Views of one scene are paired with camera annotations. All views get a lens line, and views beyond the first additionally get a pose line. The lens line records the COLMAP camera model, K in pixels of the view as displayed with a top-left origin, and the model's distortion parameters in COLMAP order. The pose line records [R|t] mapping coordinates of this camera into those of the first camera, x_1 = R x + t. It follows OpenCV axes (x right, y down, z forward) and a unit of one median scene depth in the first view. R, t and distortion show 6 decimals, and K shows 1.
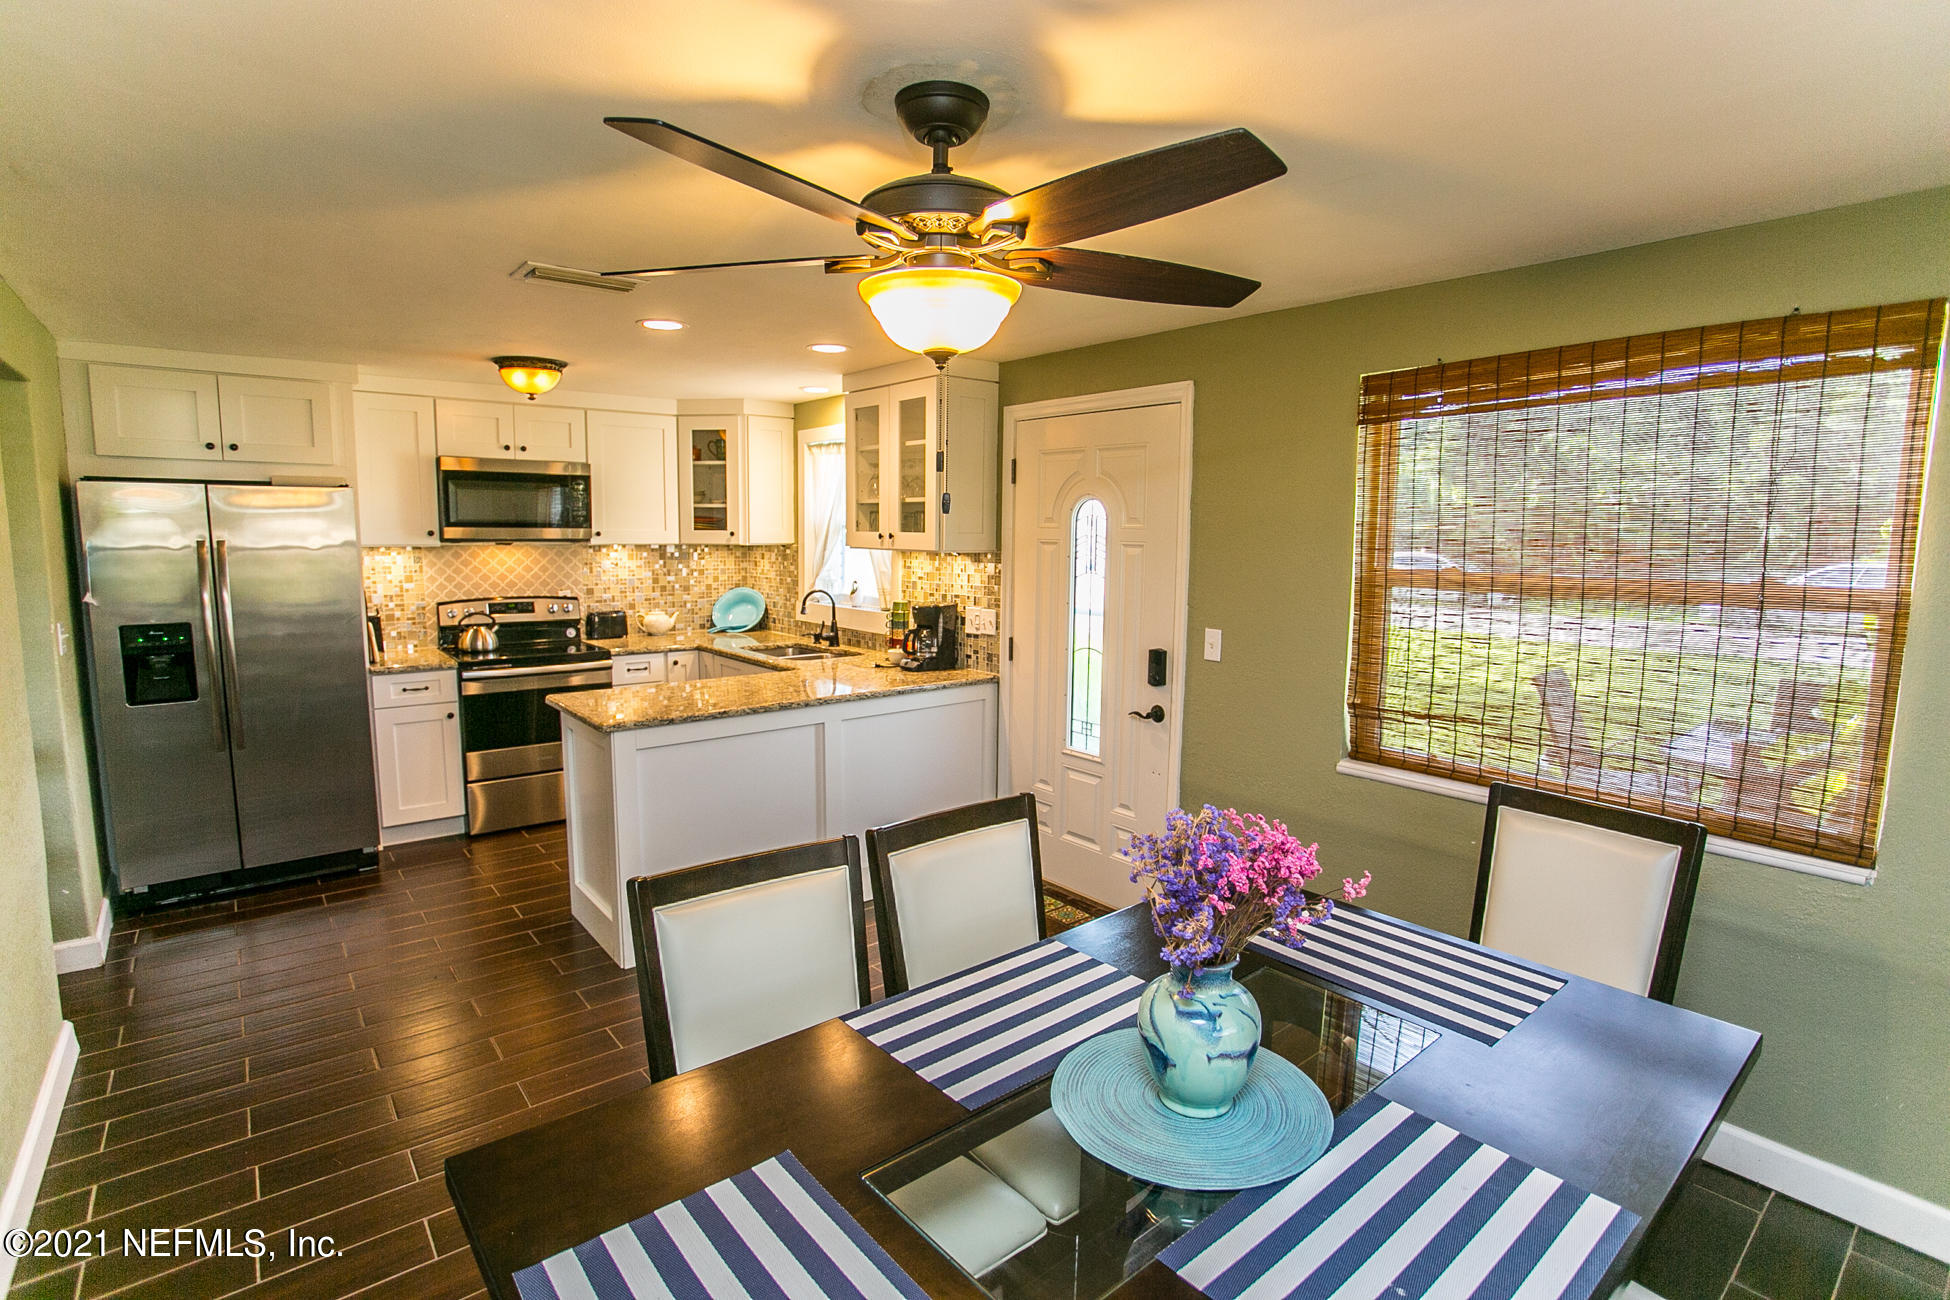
lens RADIAL K [[983.2, 0, 975.0], [0, 983.2, 650.0], [0, 0, 1]] dist [0.000424, 0.000689]
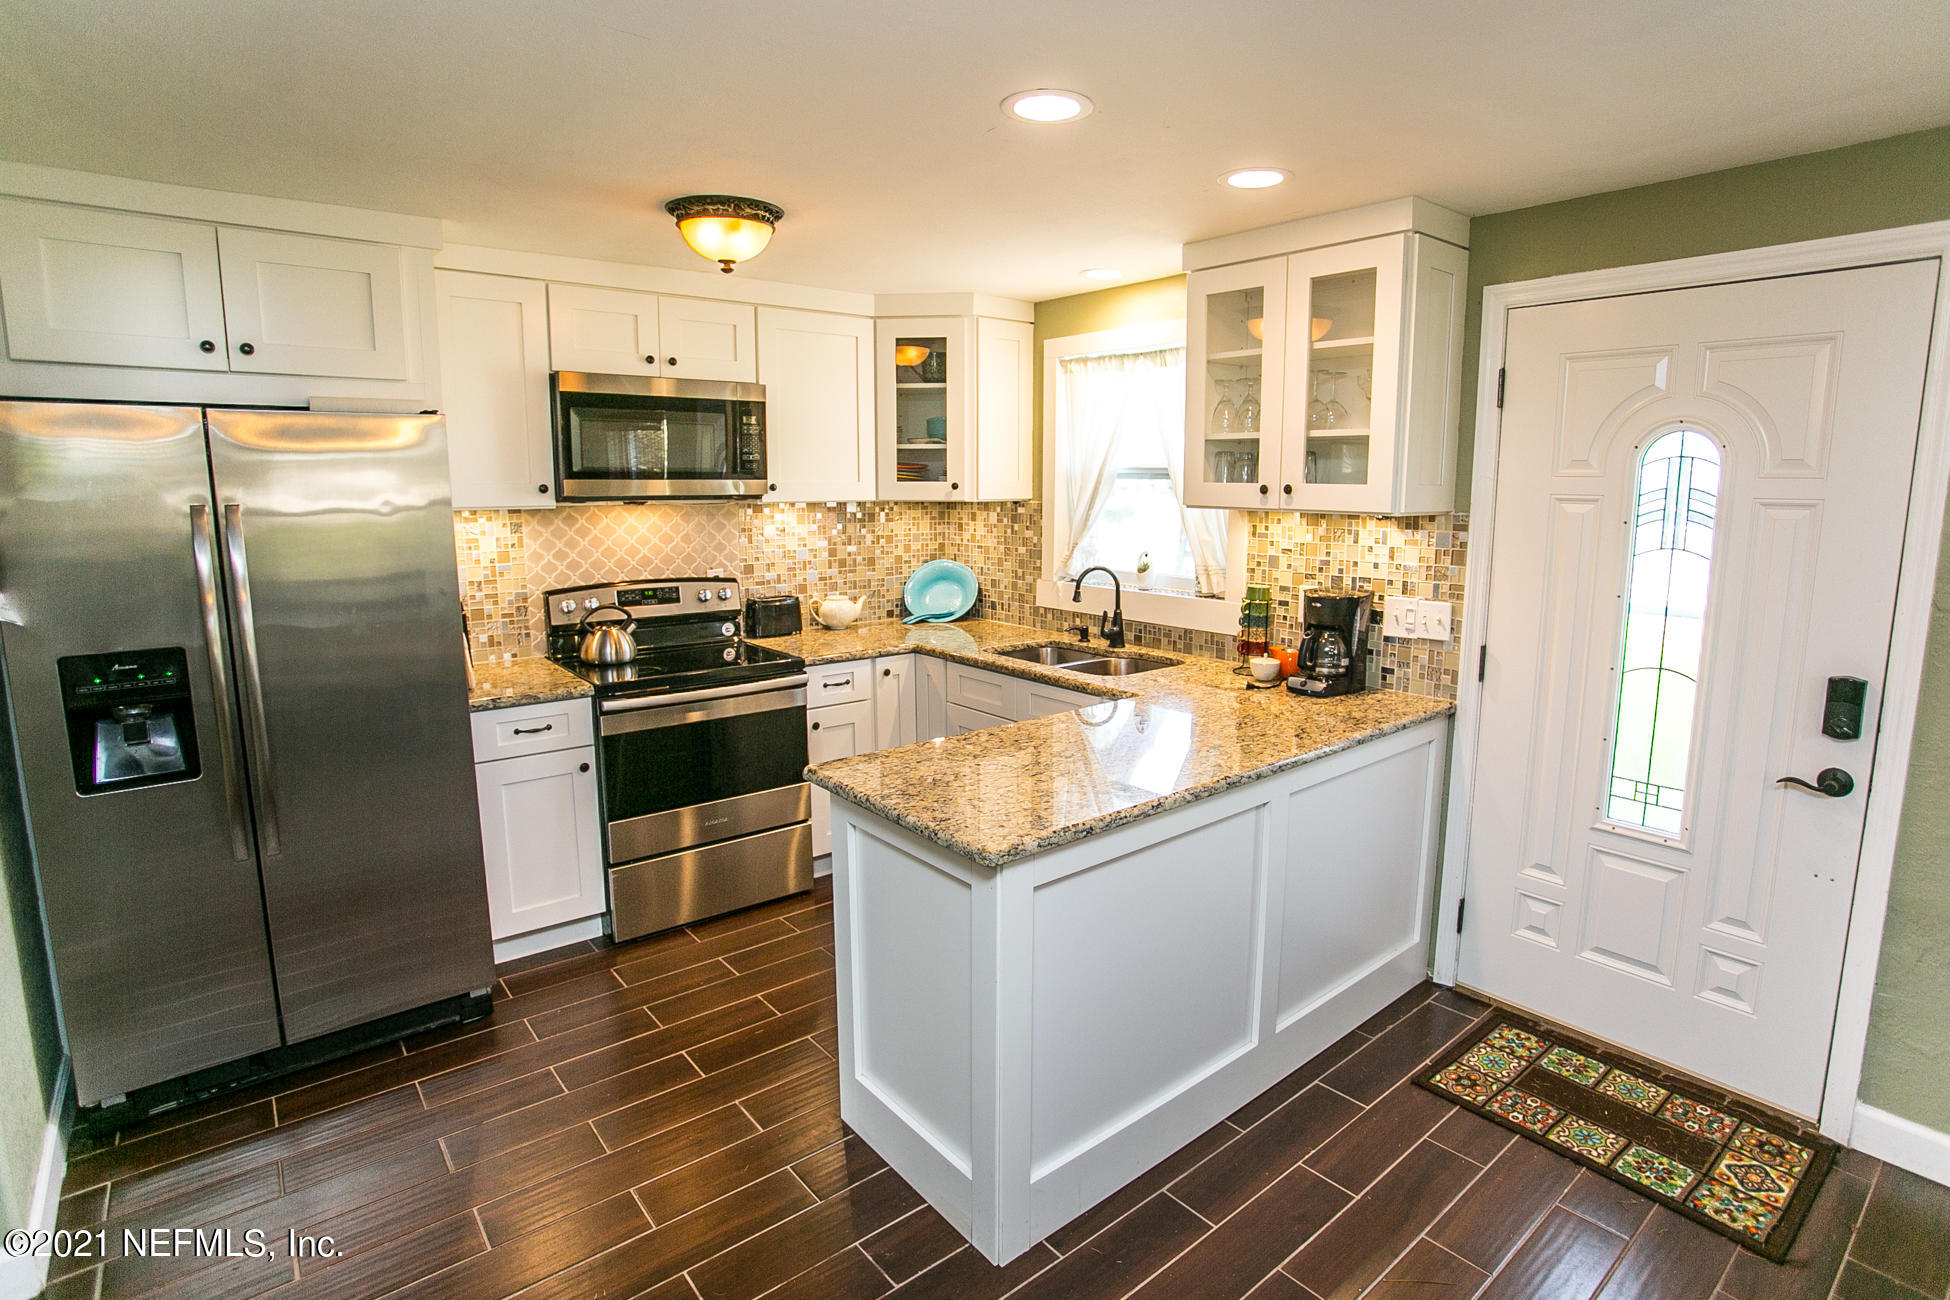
lens RADIAL K [[954.8, 0, 979.7], [0, 954.8, 619.1], [0, 0, 1]] dist [-0.027729, 0.010138]
pose [[0.998913, -0.011031, 0.045279, -0.279322], [0.009930, 0.999651, 0.024465, -0.042214], [-0.045533, -0.023988, 0.998675, 0.335375]]
